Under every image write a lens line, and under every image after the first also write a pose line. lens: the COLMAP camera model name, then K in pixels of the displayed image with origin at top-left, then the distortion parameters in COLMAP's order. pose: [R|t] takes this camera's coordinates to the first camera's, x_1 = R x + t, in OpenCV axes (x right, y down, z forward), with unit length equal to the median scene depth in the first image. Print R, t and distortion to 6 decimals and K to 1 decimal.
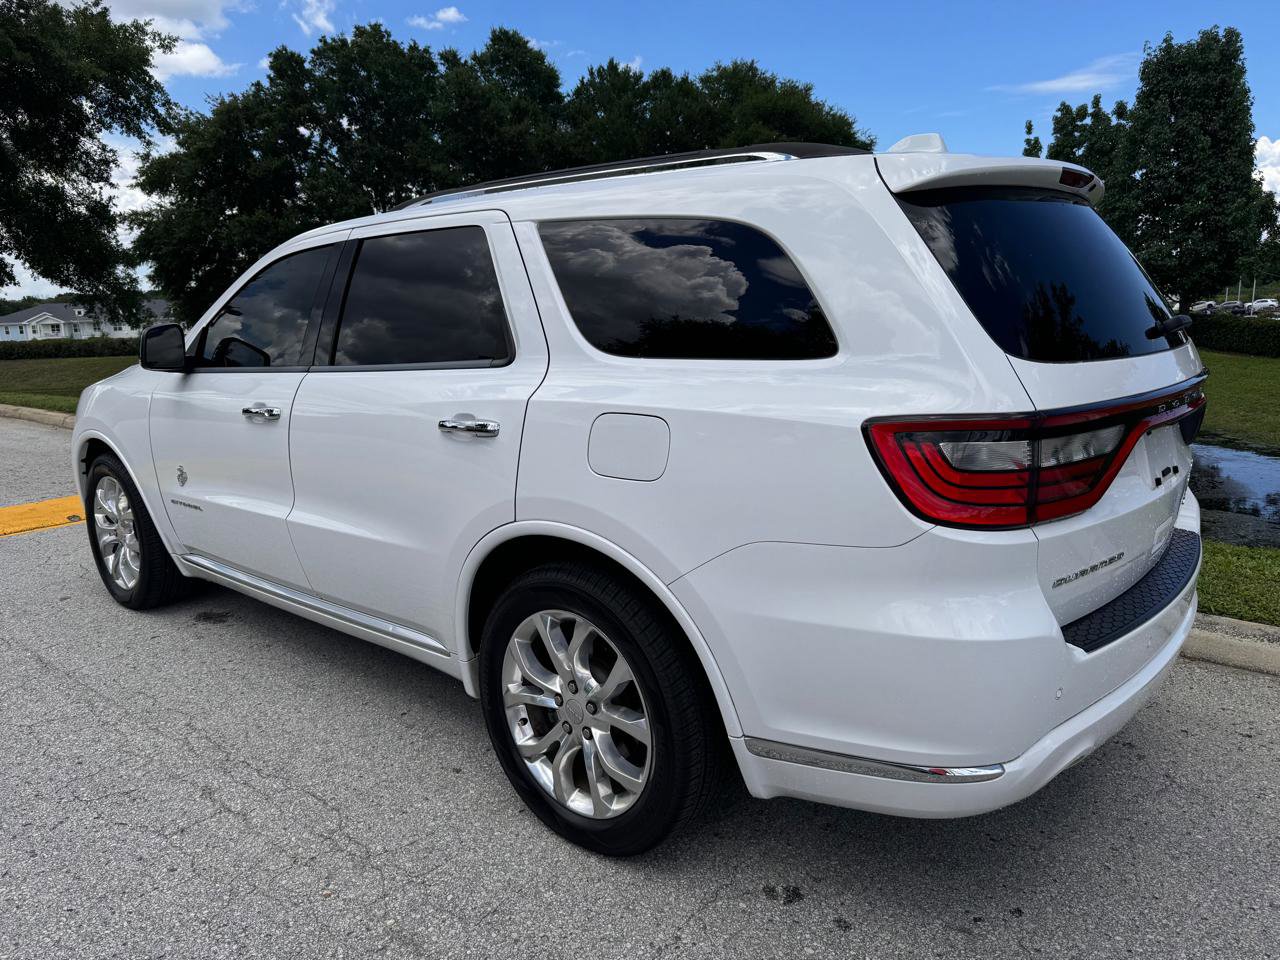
lens RADIAL K [[905.8, 0, 617.0], [0, 905.8, 480.4], [0, 0, 1]] dist [0.000987, -0.002718]
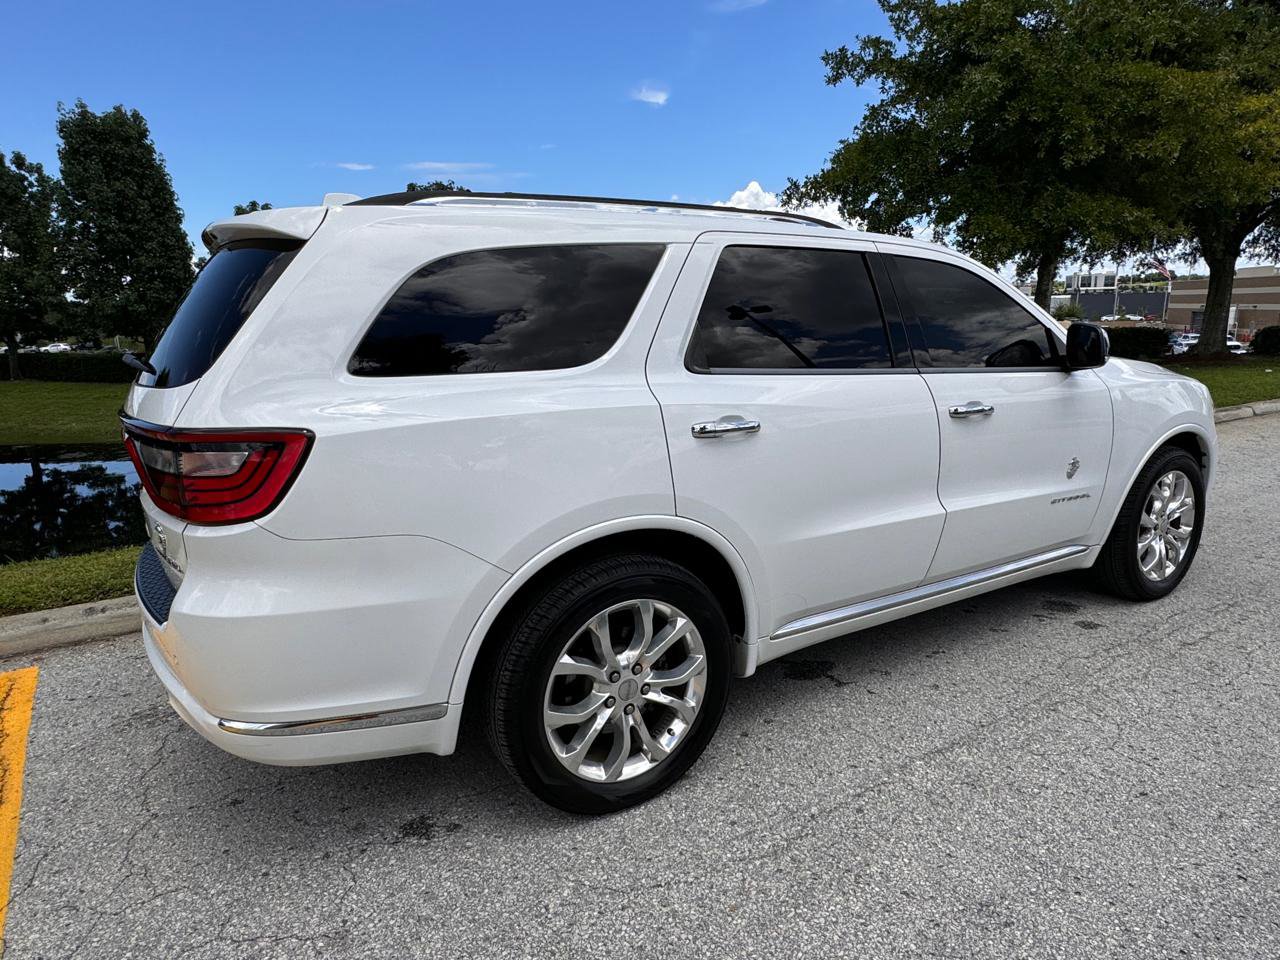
lens RADIAL K [[782.2, 0, 639.9], [0, 782.2, 487.2], [0, 0, 1]] dist [-0.000517, 0.000520]
pose [[0.300882, -0.192146, 0.934104, -0.136270], [0.207777, 0.969170, 0.132432, -0.018241], [-0.930752, 0.154239, 0.331529, 0.101454]]
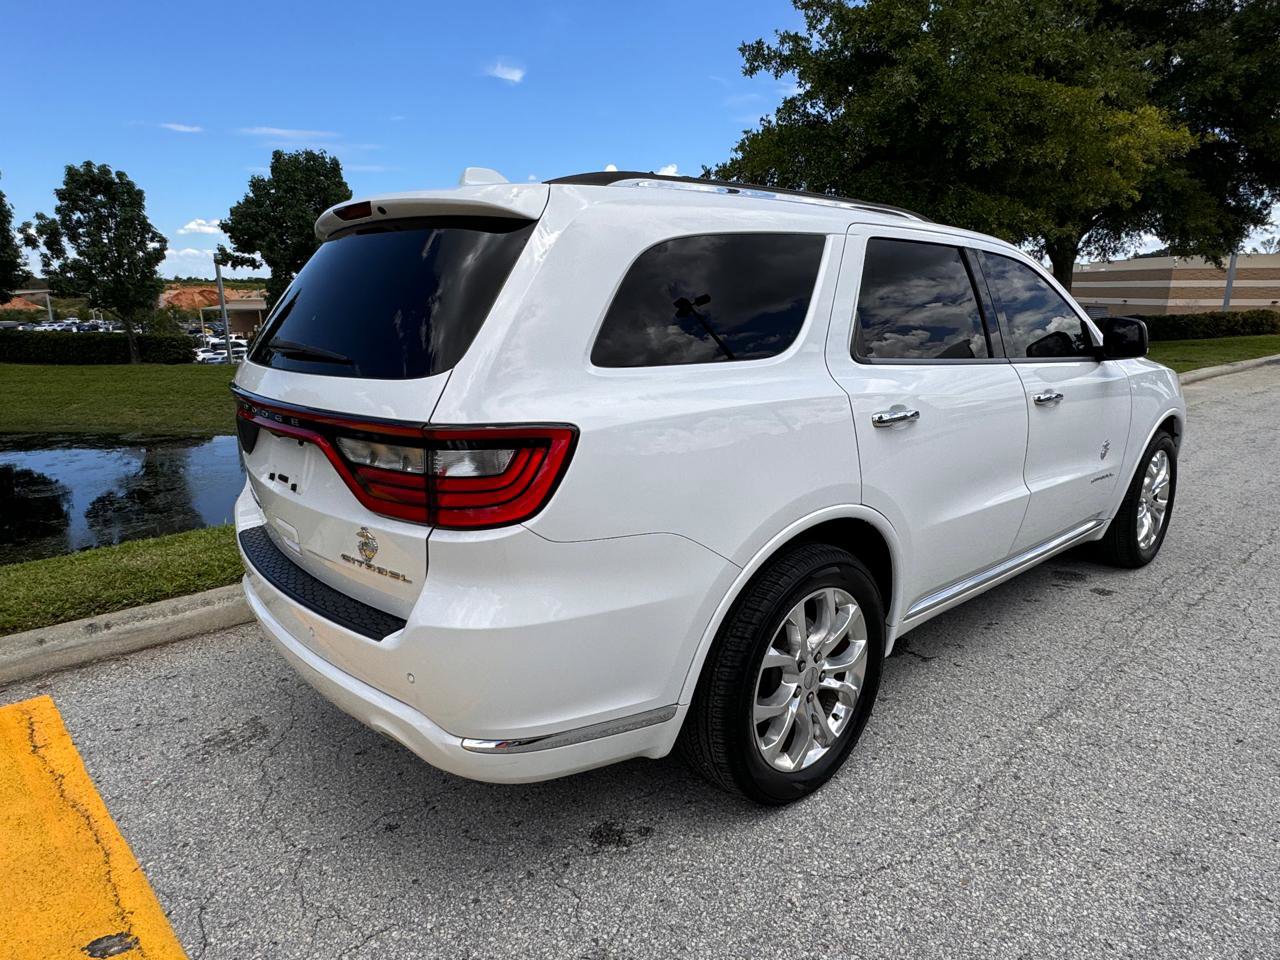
lens RADIAL K [[780.8, 0, 640.0], [0, 780.8, 480.0], [0, 0, 1]] dist [-0.000304, 0.000444]
pose [[0.131529, -0.209011, 0.969028, -0.140643], [0.200101, 0.962996, 0.180549, -0.023966], [-0.970907, 0.170156, 0.168485, 0.125905]]
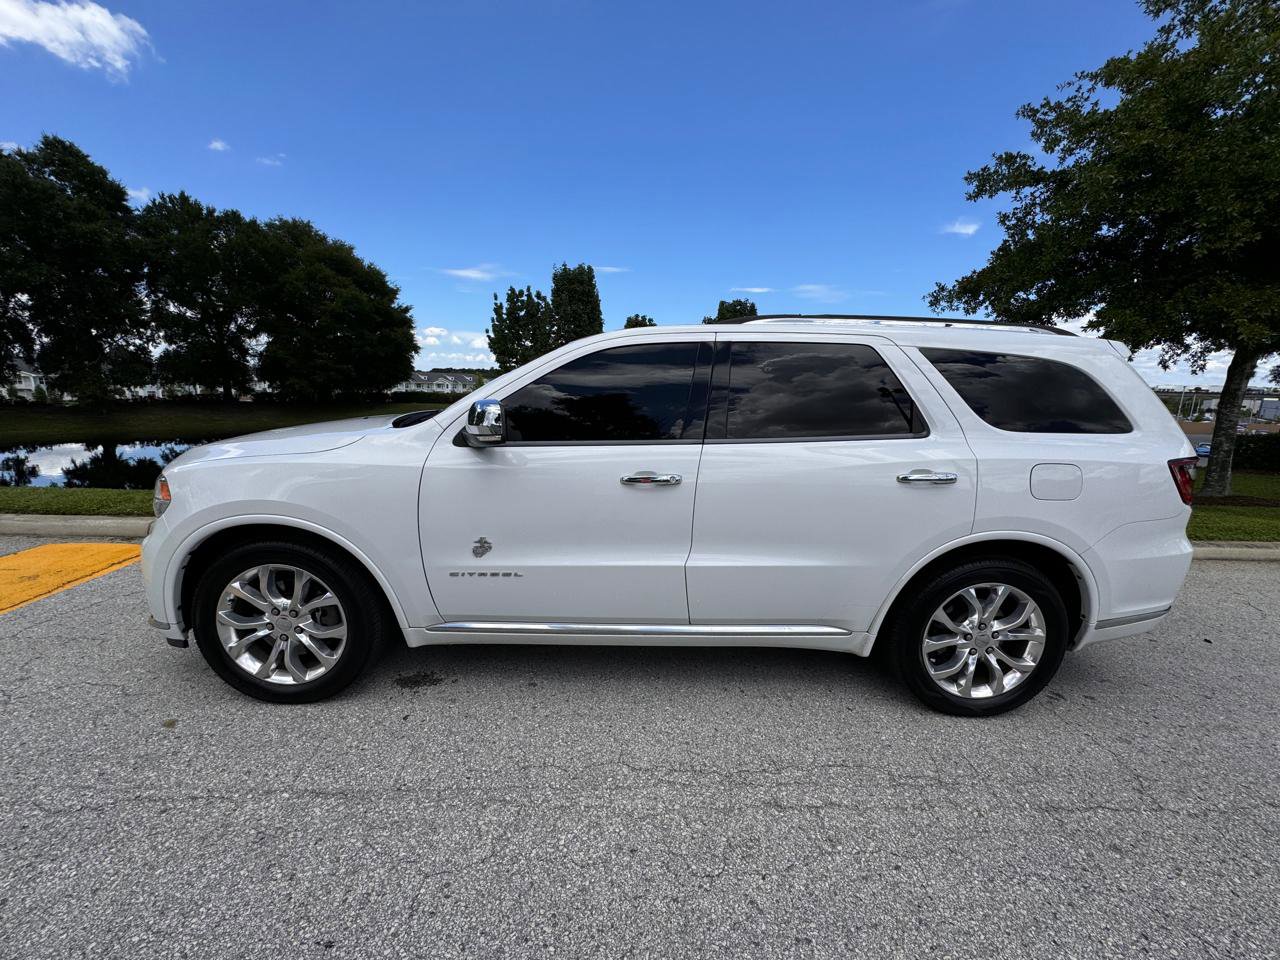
lens RADIAL K [[510.9, 0, 635.5], [0, 510.9, 480.0], [0, 0, 1]] dist [0.000653, -0.000209]
pose [[0.737119, -0.078678, 0.671167, -0.073428], [0.088856, 0.995860, 0.019153, -0.007645], [-0.669896, 0.045519, 0.741058, 0.045150]]
